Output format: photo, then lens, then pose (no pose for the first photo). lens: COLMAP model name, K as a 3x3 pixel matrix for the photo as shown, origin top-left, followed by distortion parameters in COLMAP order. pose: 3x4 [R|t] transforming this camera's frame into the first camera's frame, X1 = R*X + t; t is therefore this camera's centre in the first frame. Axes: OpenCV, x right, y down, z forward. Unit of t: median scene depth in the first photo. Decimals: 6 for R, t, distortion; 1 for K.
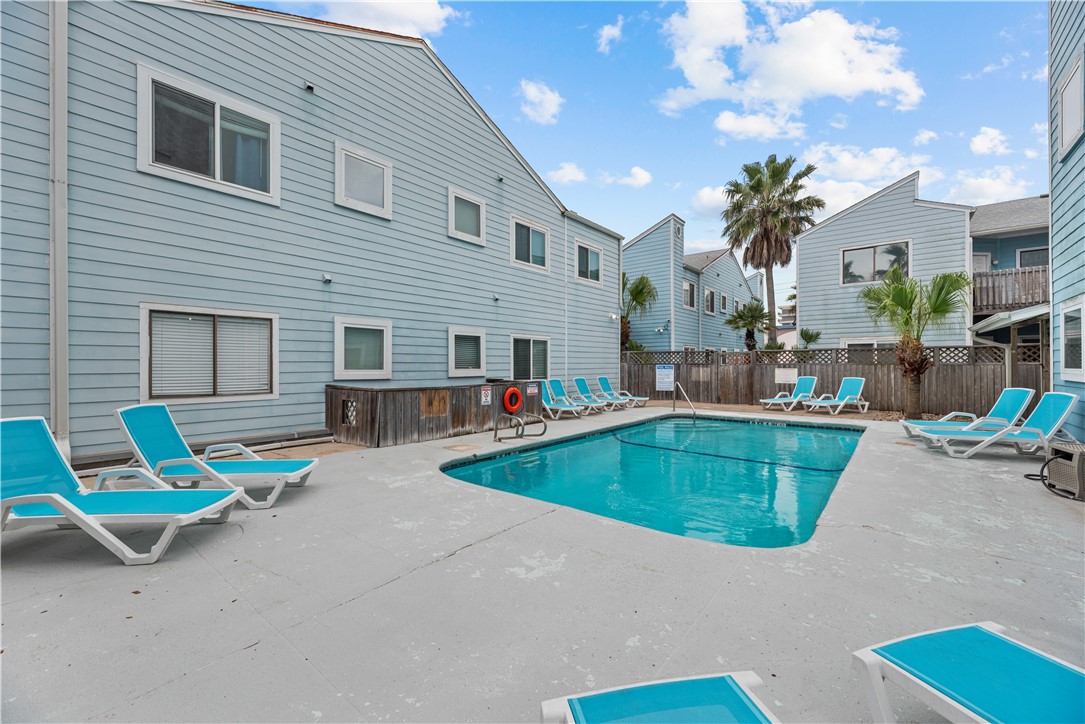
lens RADIAL K [[442.9, 0, 539.9], [0, 442.9, 365.5], [0, 0, 1]] dist [0.000173, 0.000367]
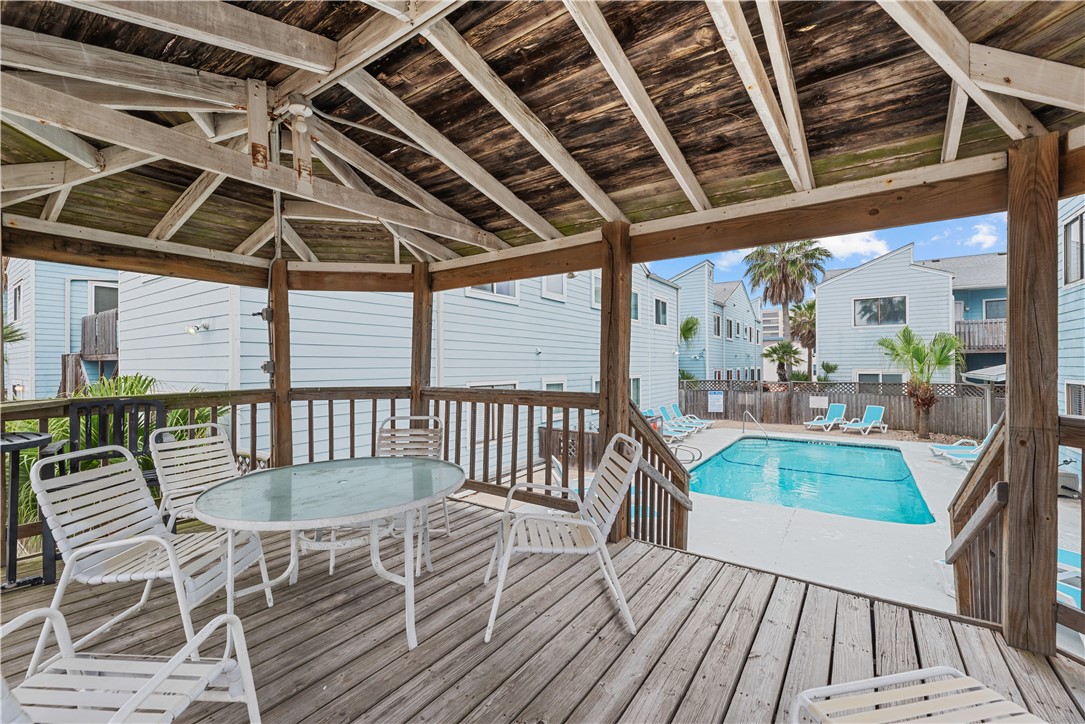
lens RADIAL K [[442.9, 0, 539.9], [0, 442.9, 365.5], [0, 0, 1]] dist [0.000173, 0.000367]
pose [[0.998178, -0.008098, 0.059795, -0.326064], [0.008366, 0.999956, -0.004236, -0.083539], [-0.059758, 0.004728, 0.998202, -0.235576]]
